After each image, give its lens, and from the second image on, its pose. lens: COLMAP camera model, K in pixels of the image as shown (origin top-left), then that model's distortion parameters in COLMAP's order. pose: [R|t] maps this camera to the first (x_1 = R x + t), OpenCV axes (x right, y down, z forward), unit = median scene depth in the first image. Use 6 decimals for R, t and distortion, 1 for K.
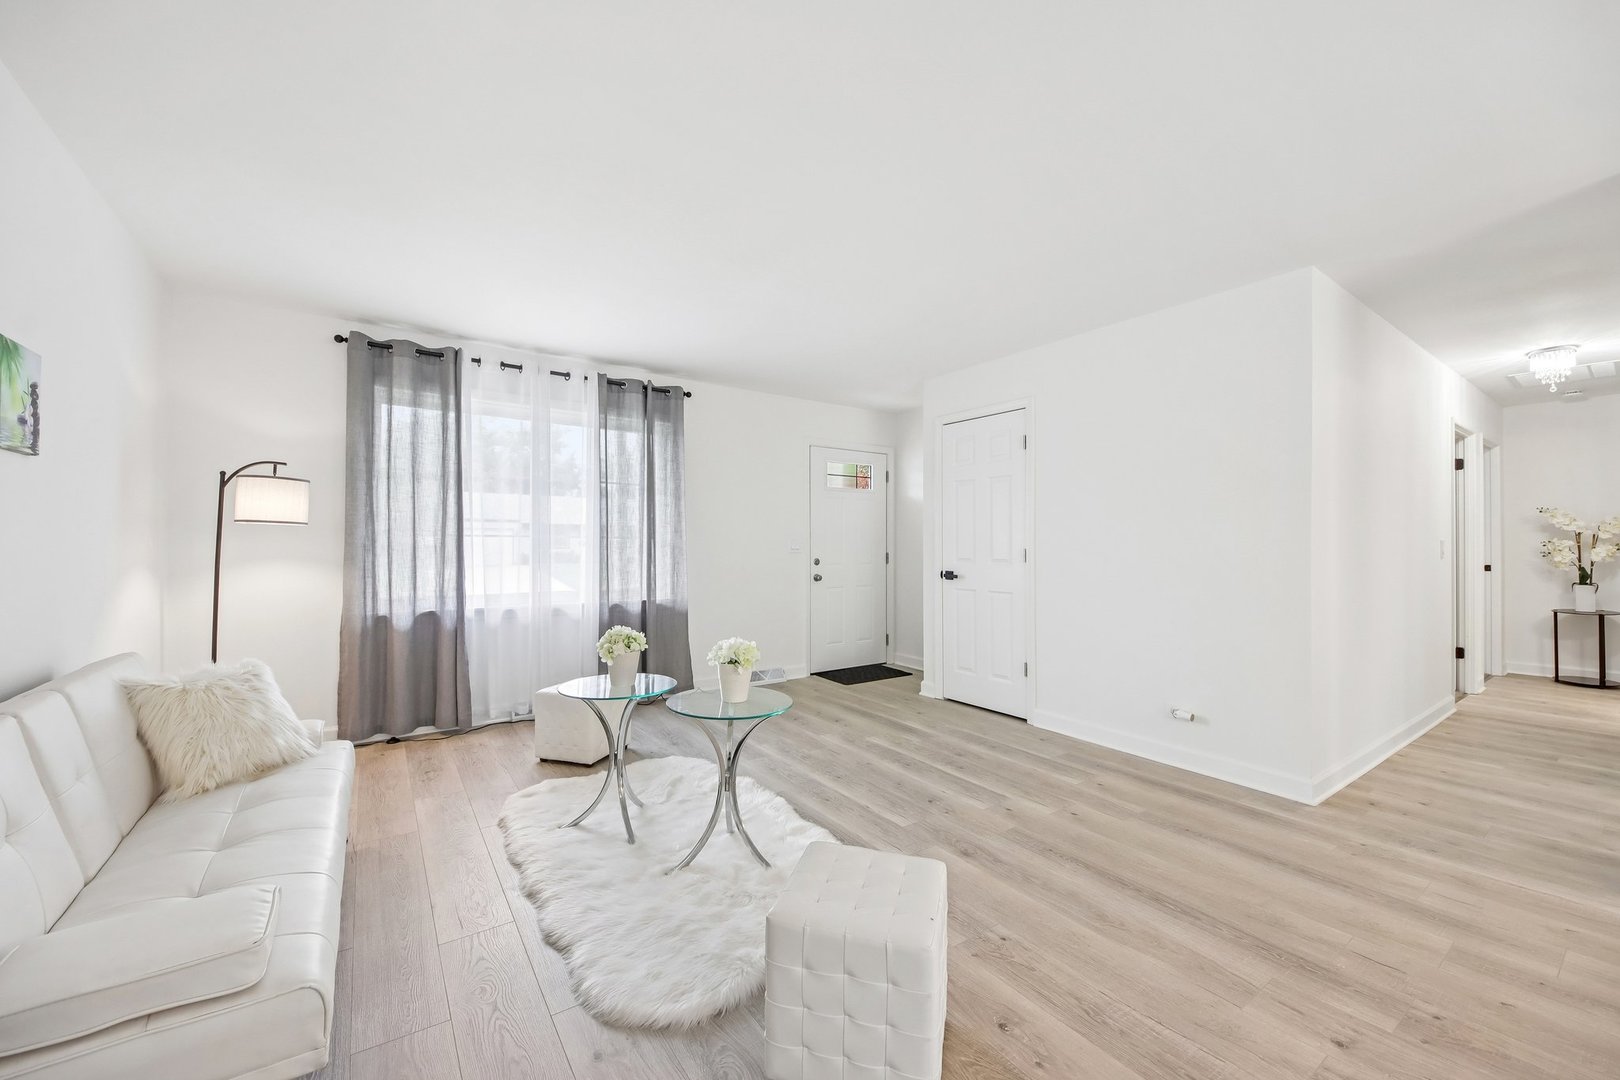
lens RADIAL K [[624.1, 0, 810.0], [0, 624.1, 540.0], [0, 0, 1]] dist [0.045068, -0.022159]
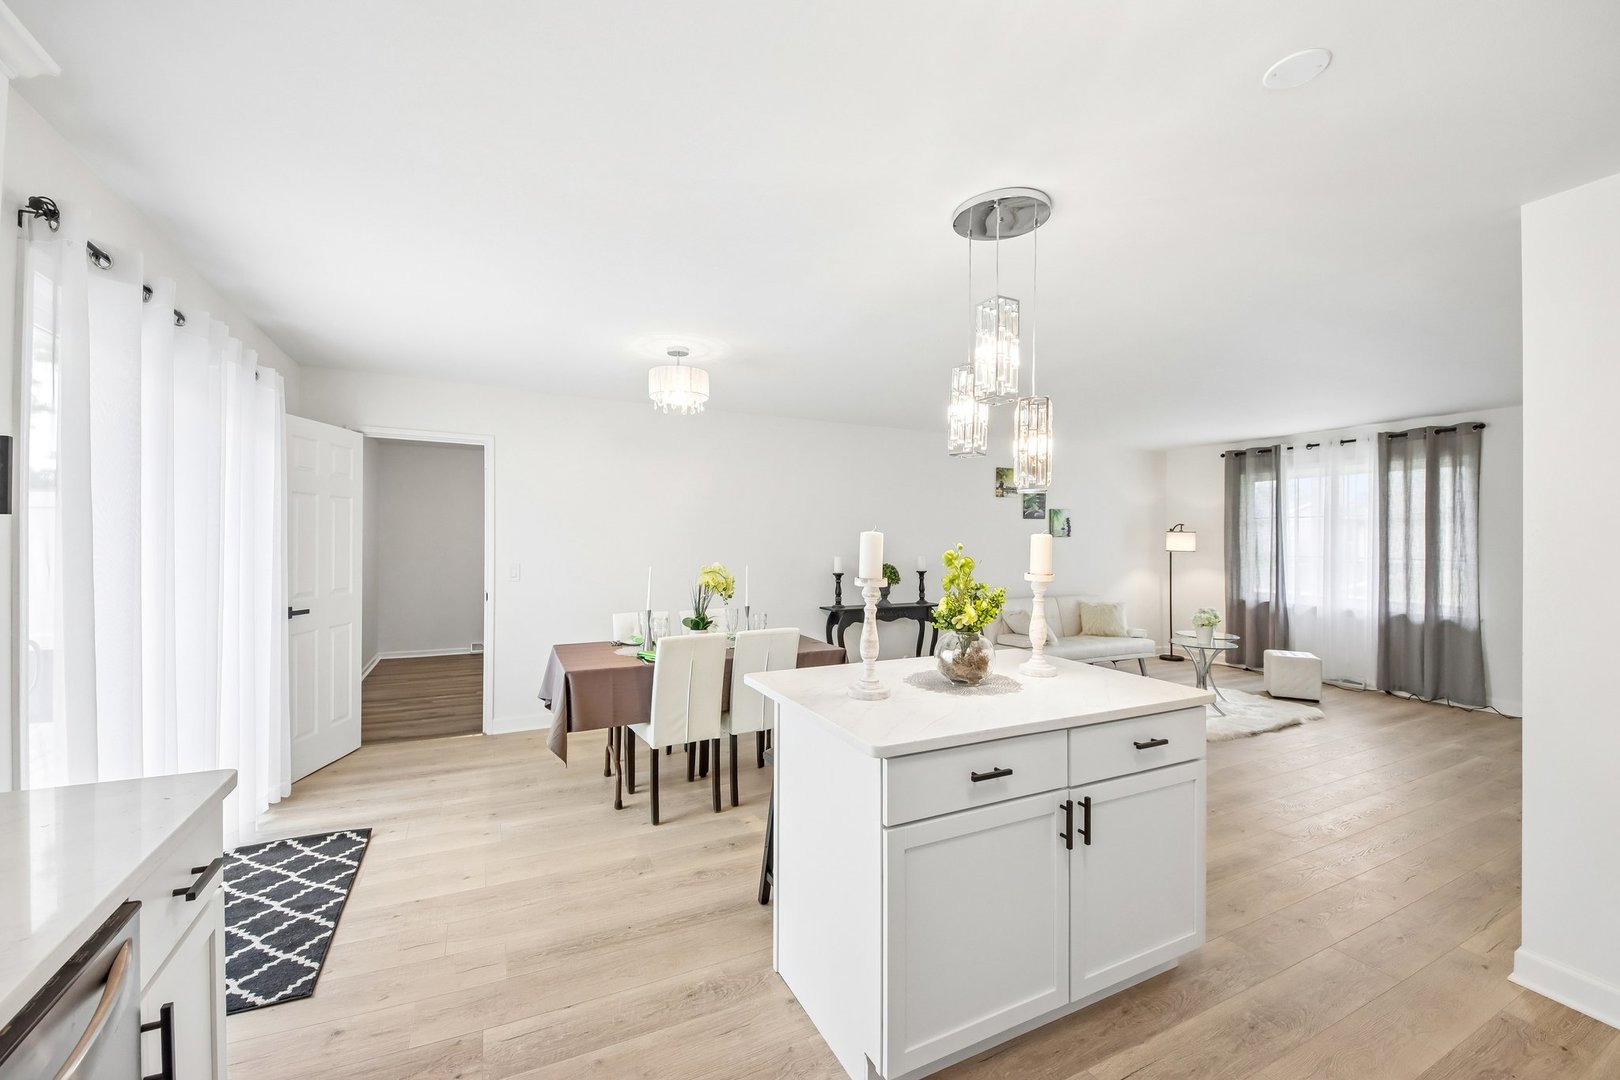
lens RADIAL K [[624.1, 0, 810.0], [0, 624.1, 540.0], [0, 0, 1]] dist [0.045068, -0.022159]
pose [[-0.176855, -0.009501, -0.984191, 1.286607], [0.001502, 0.999950, -0.009923, -0.036802], [0.984236, -0.003233, -0.176832, 0.087354]]
